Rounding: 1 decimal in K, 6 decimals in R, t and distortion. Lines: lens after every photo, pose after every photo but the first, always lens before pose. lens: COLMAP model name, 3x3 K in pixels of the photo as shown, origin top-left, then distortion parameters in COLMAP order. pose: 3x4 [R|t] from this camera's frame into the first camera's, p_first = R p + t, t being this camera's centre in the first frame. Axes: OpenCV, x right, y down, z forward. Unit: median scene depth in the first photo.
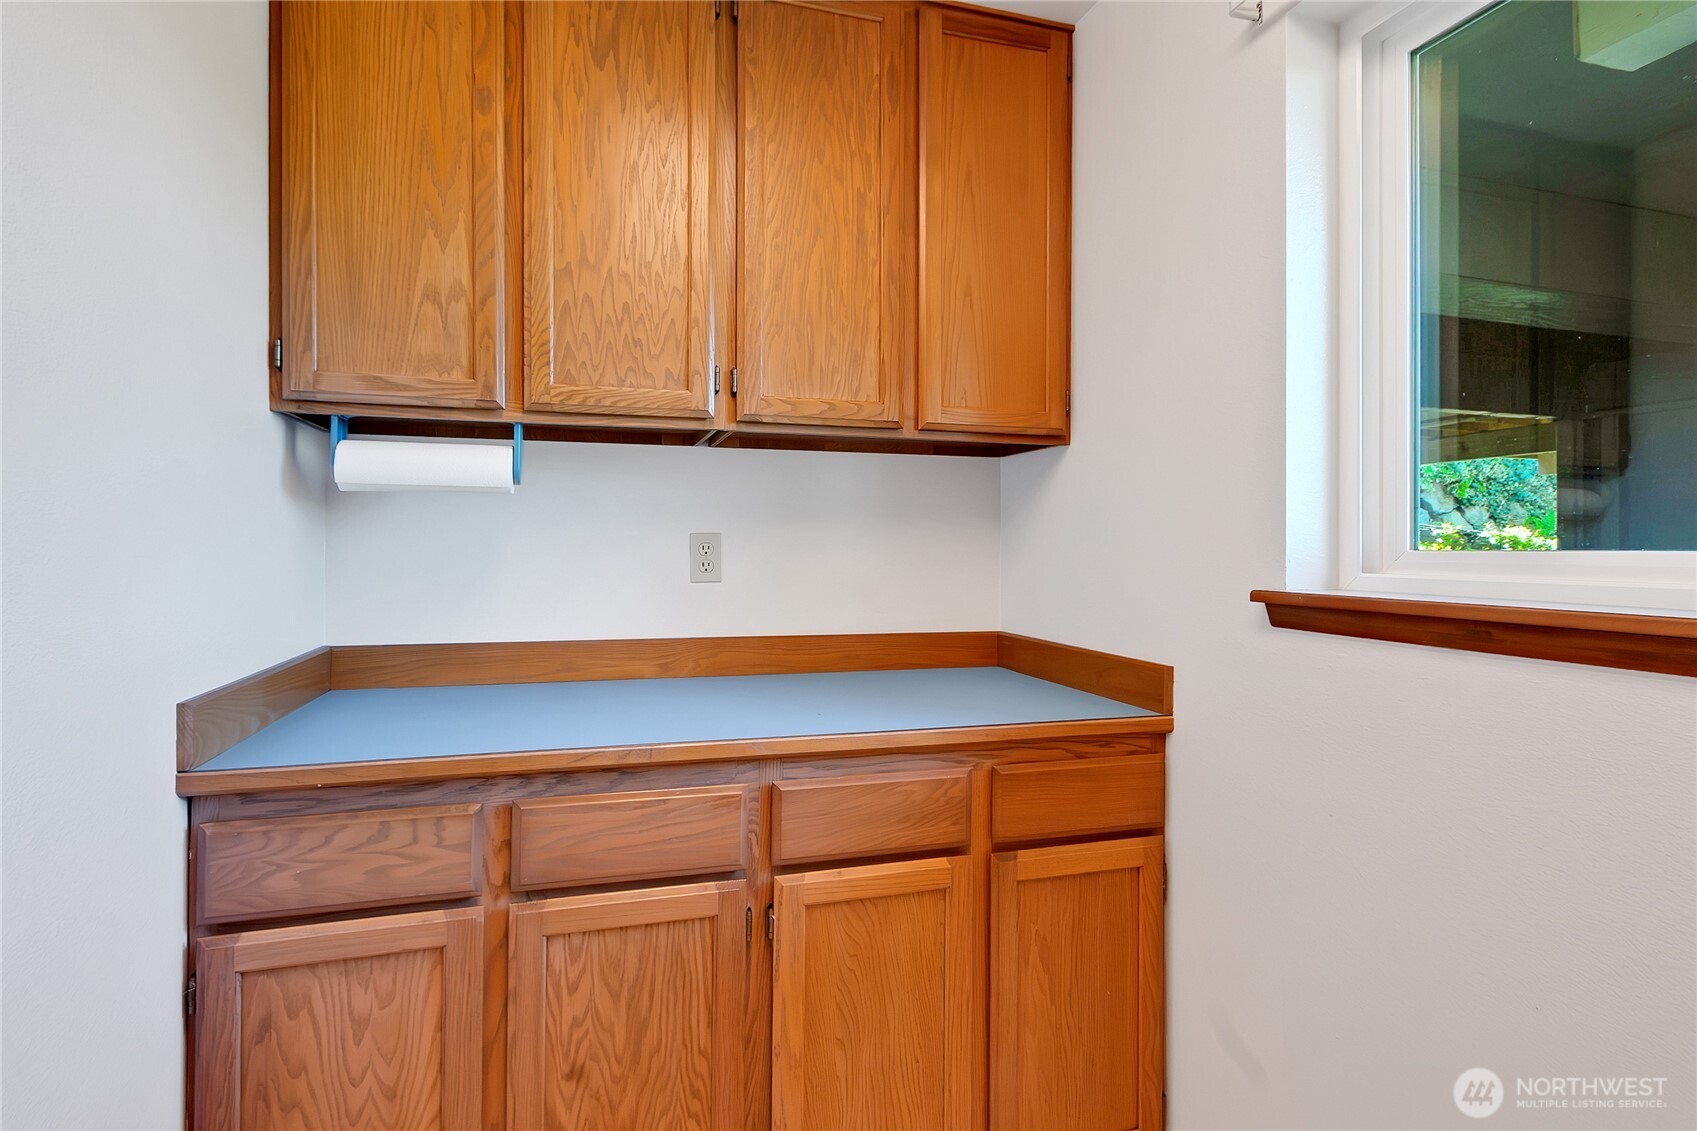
lens RADIAL K [[799.2, 0, 836.9], [0, 799.2, 544.6], [0, 0, 1]] dist [0.001120, -0.000336]
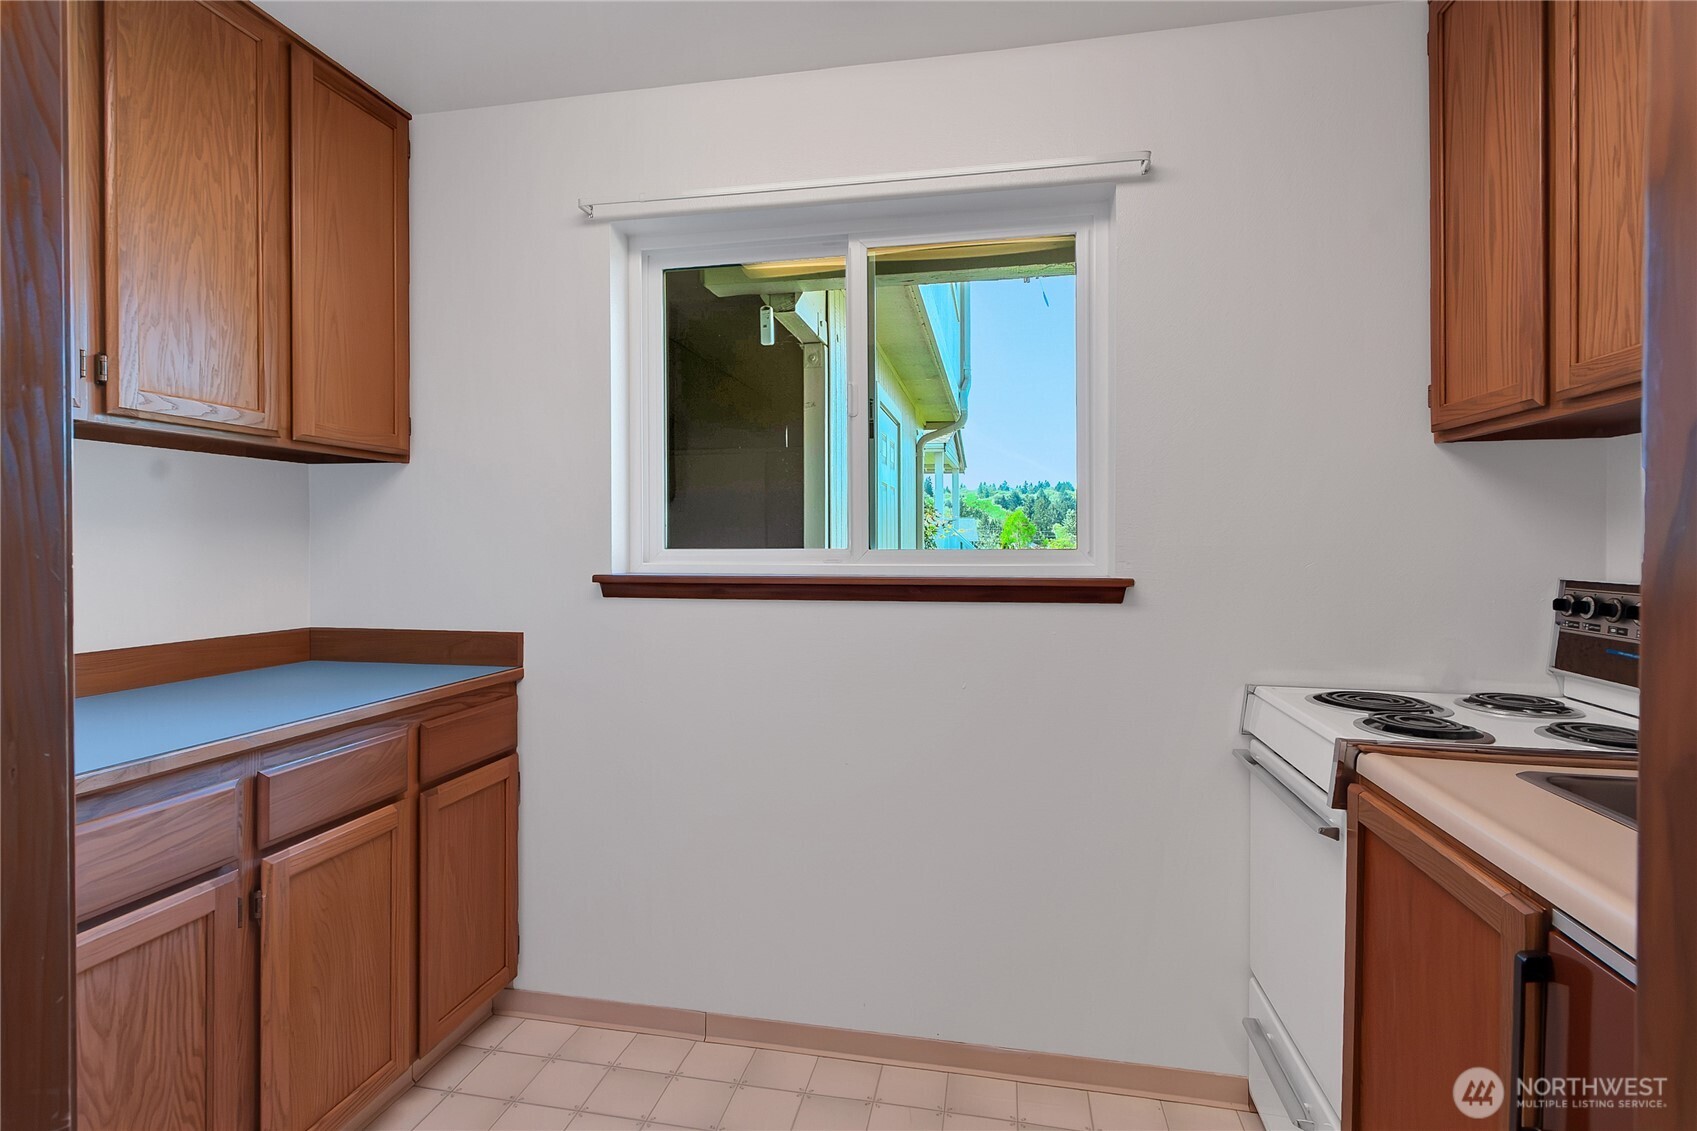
lens RADIAL K [[799.2, 0, 836.9], [0, 799.2, 544.6], [0, 0, 1]] dist [0.001120, -0.000336]
pose [[0.476761, -0.007428, 0.879001, -0.606617], [0.004266, 0.999972, 0.006137, -0.010071], [-0.879022, 0.000824, 0.476780, -0.178904]]
